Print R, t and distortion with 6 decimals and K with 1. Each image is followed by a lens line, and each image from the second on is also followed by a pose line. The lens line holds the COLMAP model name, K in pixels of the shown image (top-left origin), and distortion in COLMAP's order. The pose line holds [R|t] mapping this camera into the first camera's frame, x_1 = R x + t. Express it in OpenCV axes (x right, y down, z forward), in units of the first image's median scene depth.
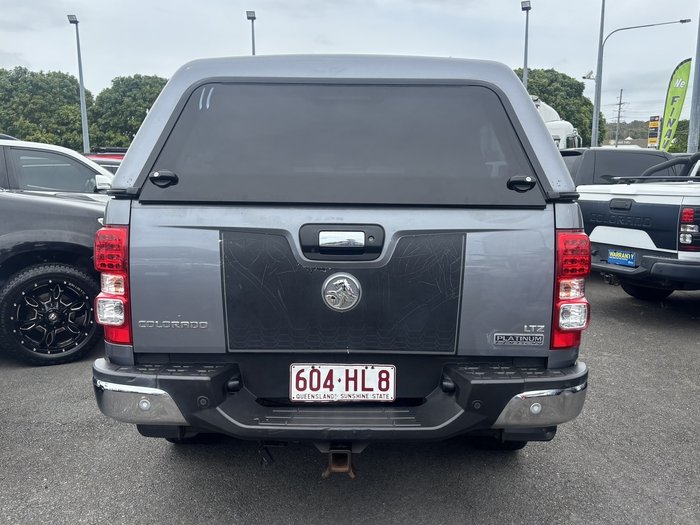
lens RADIAL K [[589.0, 0, 335.1], [0, 589.0, 263.4], [0, 0, 1]] dist [0.031180, -0.007528]
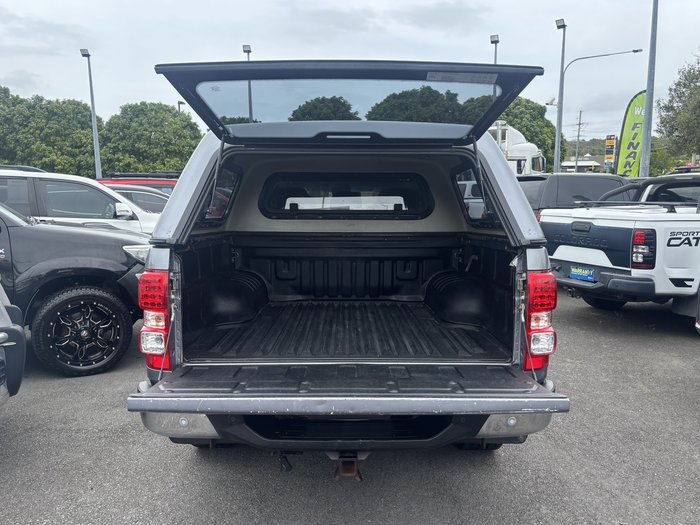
lens RADIAL K [[532.5, 0, 329.0], [0, 532.5, 272.1], [0, 0, 1]] dist [0.026826, -0.001584]
pose [[0.999926, -0.008370, 0.008875, -0.034380], [0.008358, 0.999964, 0.001387, -0.057107], [-0.008887, -0.001312, 0.999960, -0.070032]]
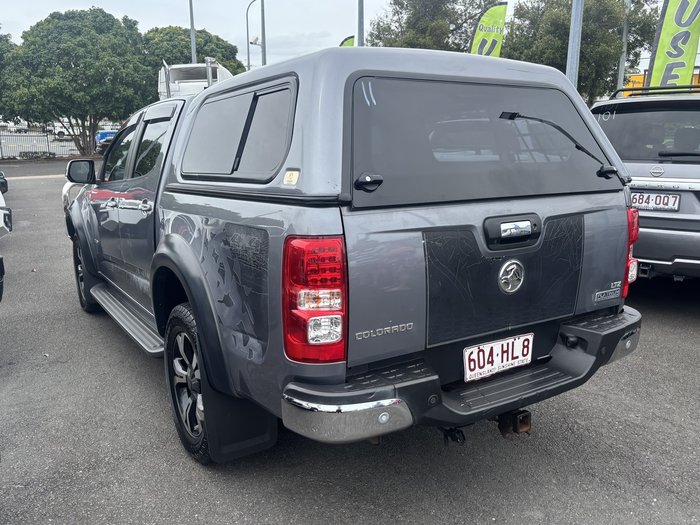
lens RADIAL K [[589.0, 0, 335.1], [0, 589.0, 263.4], [0, 0, 1]] dist [0.031180, -0.007528]
pose [[0.853784, -0.118234, 0.507025, -0.788461], [0.085060, 0.992464, 0.088200, -0.096624], [-0.513633, -0.032176, 0.857407, 0.201449]]
